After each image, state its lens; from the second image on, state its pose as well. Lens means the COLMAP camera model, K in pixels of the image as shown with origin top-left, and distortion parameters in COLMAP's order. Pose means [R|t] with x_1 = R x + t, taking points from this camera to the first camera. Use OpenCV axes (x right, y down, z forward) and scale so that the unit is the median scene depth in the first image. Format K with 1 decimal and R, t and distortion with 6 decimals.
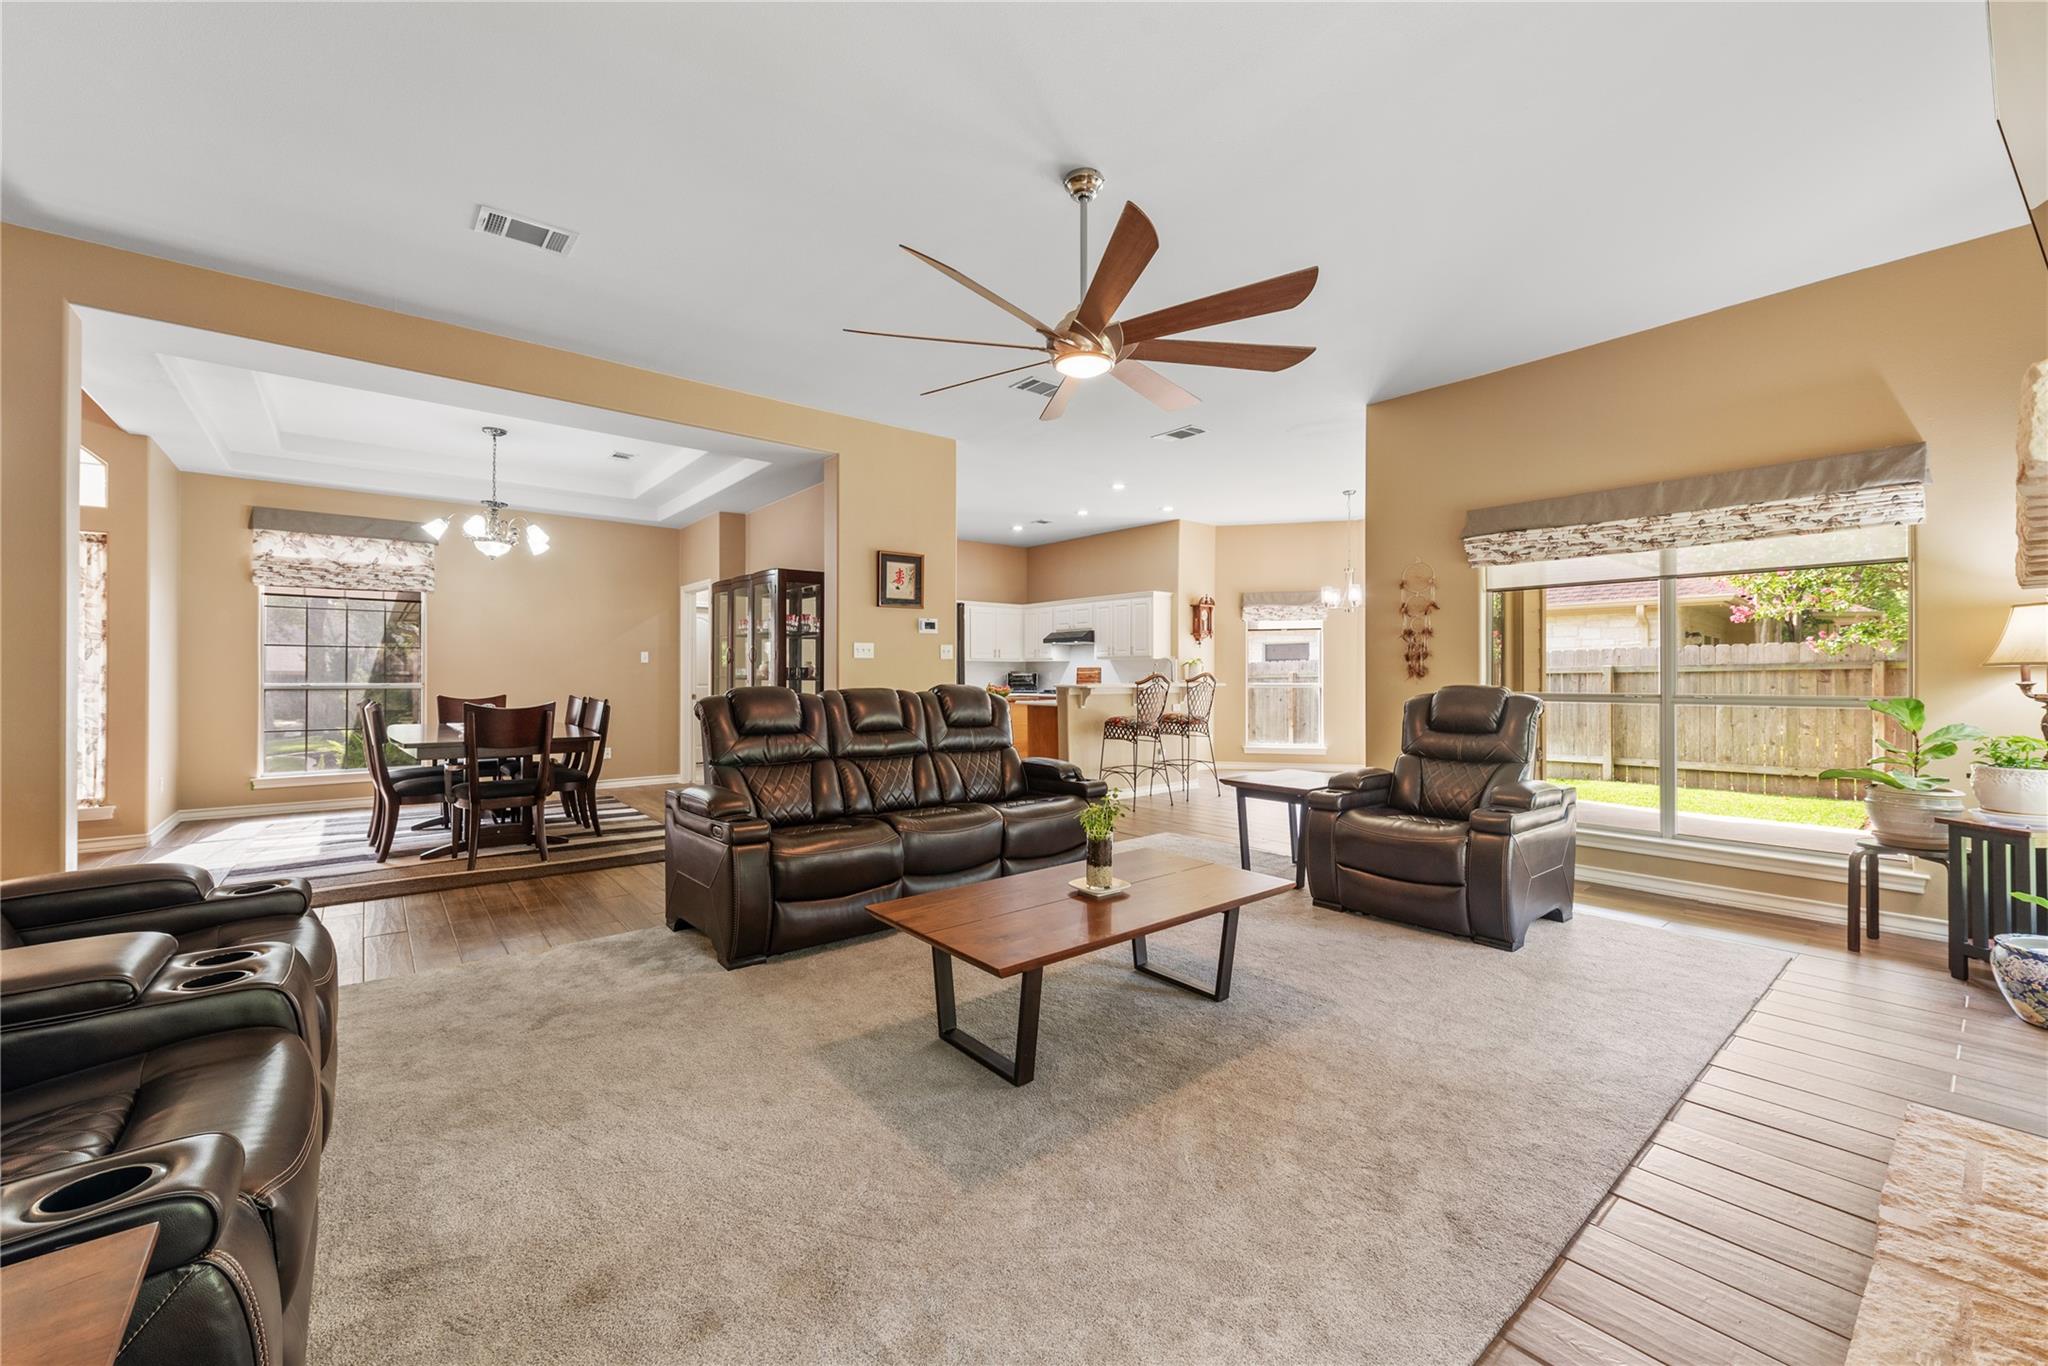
lens RADIAL K [[802.5, 0, 1024.5], [0, 802.5, 672.7], [0, 0, 1]] dist [0.003339, -0.001467]
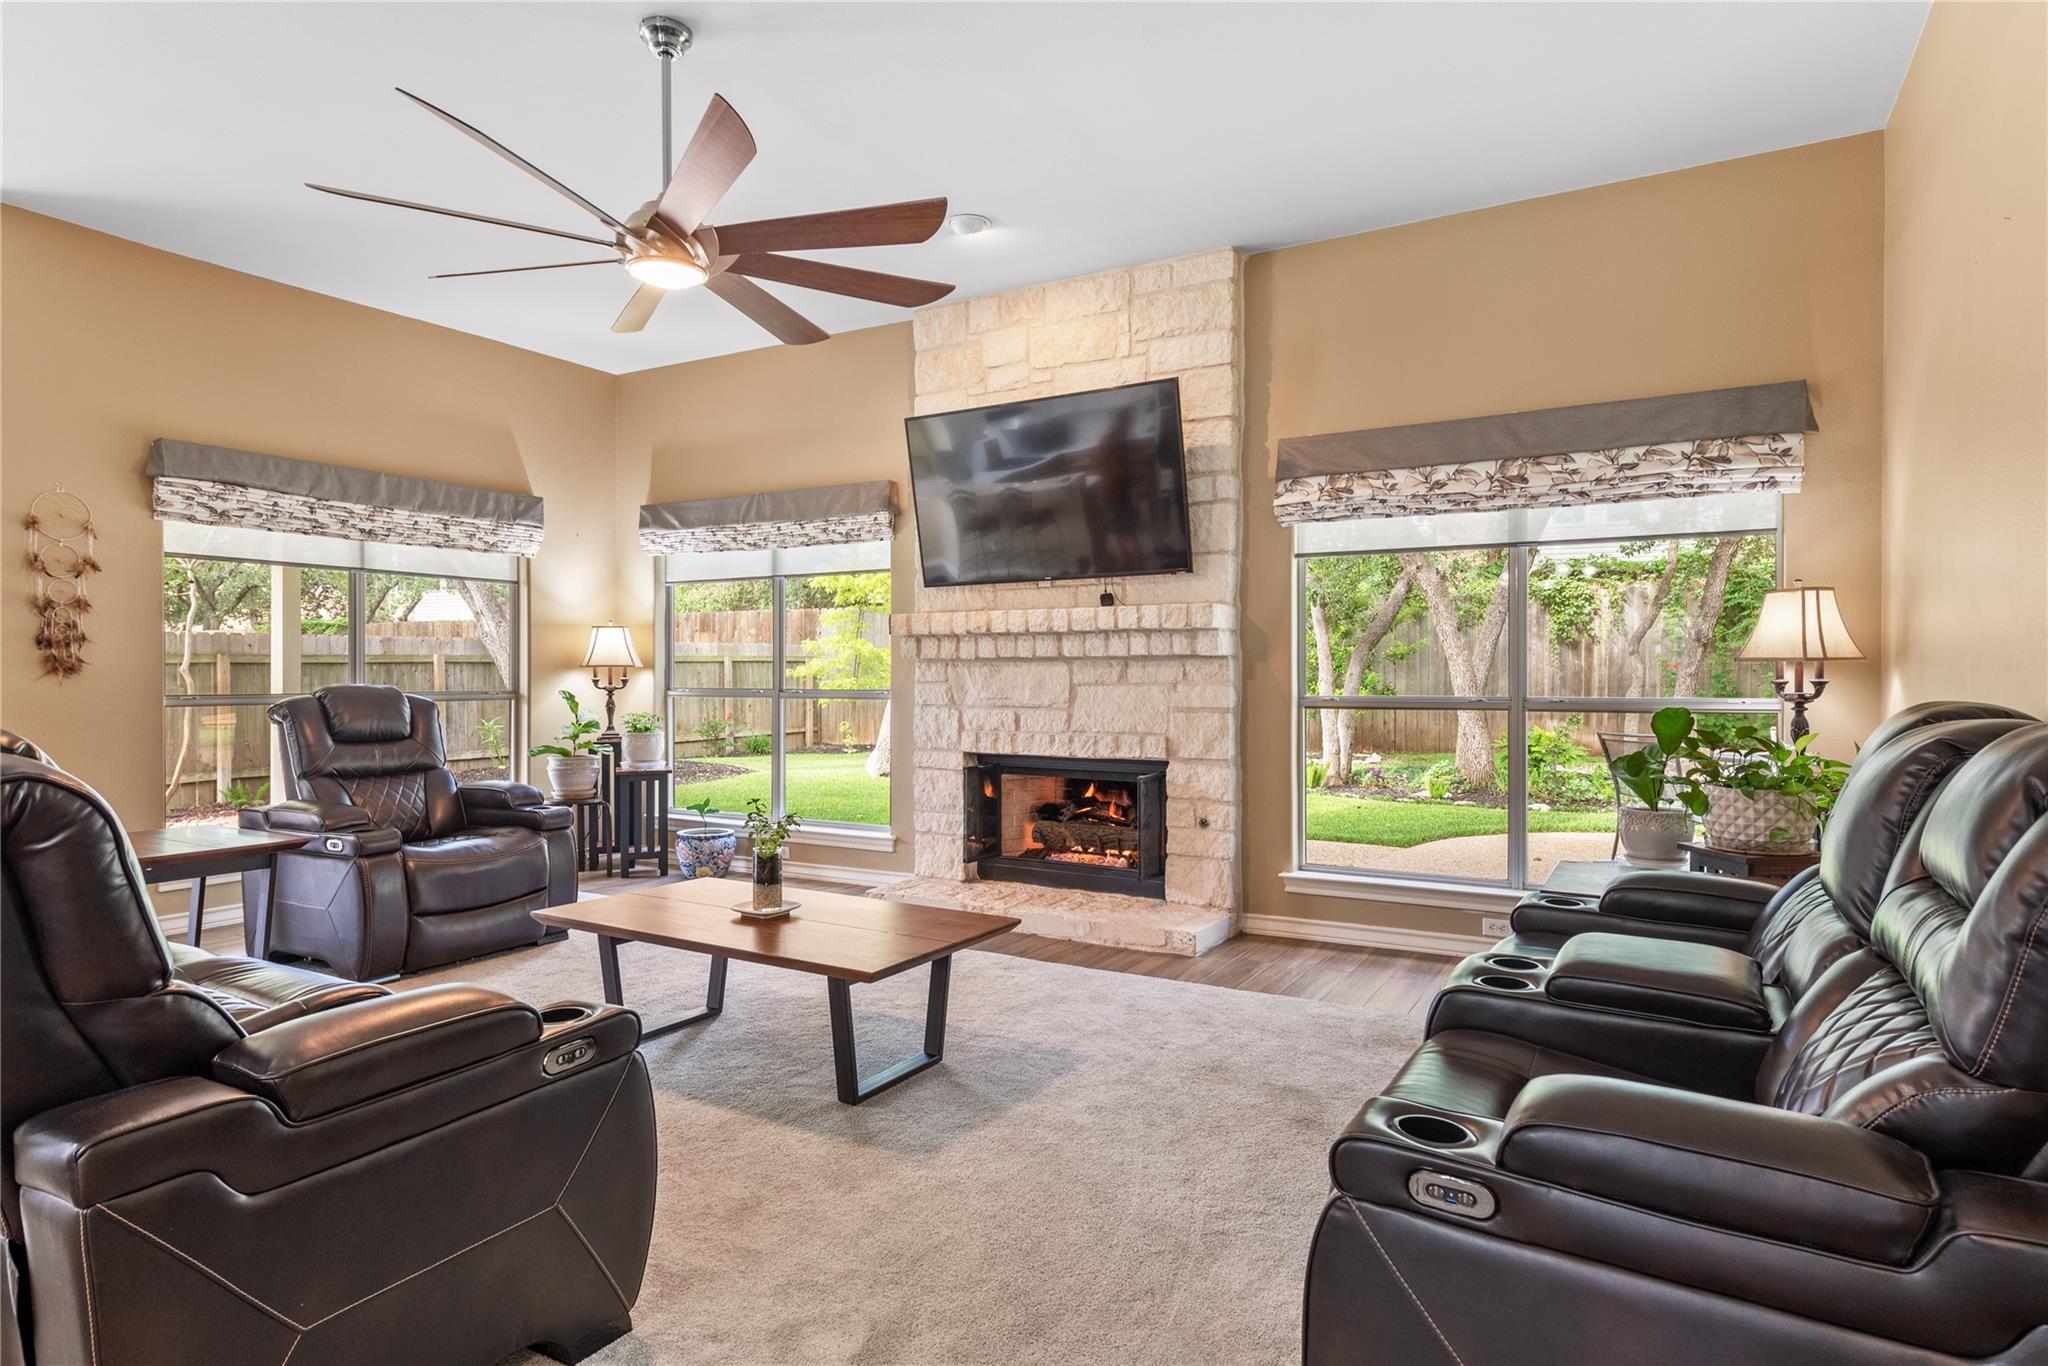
lens RADIAL K [[1114.4, 0, 1040.8], [0, 1114.4, 684.4], [0, 0, 1]] dist [0.004861, -0.000112]
pose [[-0.355069, -0.011166, 0.934774, -0.612845], [-0.007196, 0.999932, 0.009211, -0.000185], [-0.934813, -0.003456, -0.355125, 0.598197]]
